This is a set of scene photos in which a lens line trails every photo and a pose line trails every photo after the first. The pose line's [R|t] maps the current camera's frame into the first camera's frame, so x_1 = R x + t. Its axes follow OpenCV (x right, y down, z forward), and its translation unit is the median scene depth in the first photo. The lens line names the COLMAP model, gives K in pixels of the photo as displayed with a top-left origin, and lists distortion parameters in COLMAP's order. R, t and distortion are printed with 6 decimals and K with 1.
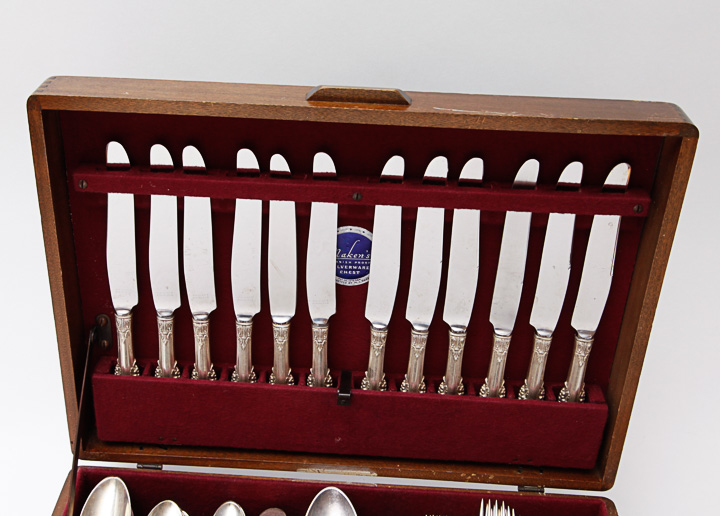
lens RADIAL K [[929.1, 0, 325.6], [0, 929.1, 233.4], [0, 0, 1]] dist [0.022582, 0.000000]
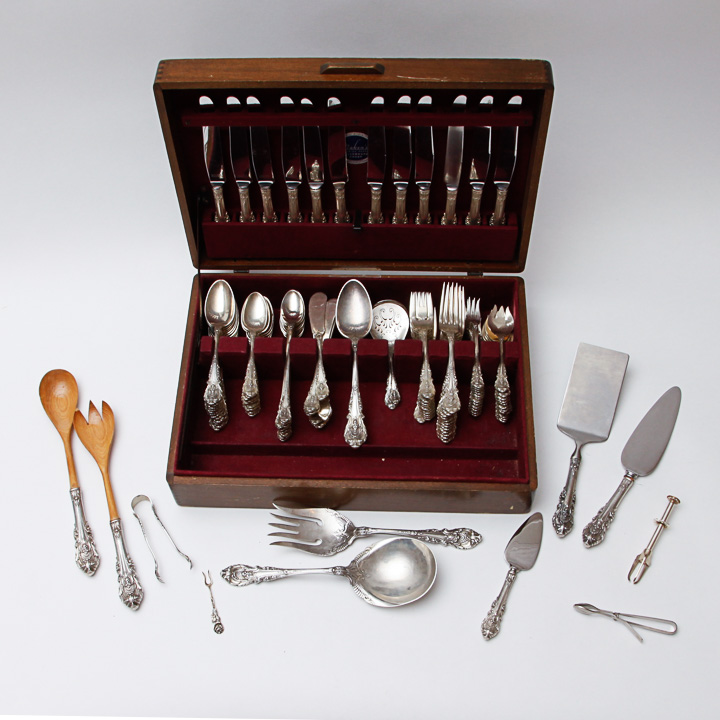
lens RADIAL K [[1031.8, 0, 363.6], [0, 1031.8, 360.3], [0, 0, 1]] dist [-0.105782, 0.000000]
pose [[0.998505, -0.047869, -0.026381, 0.066947], [0.054581, 0.898865, 0.434813, -0.396907], [0.002899, -0.435603, 0.900134, -0.715805]]
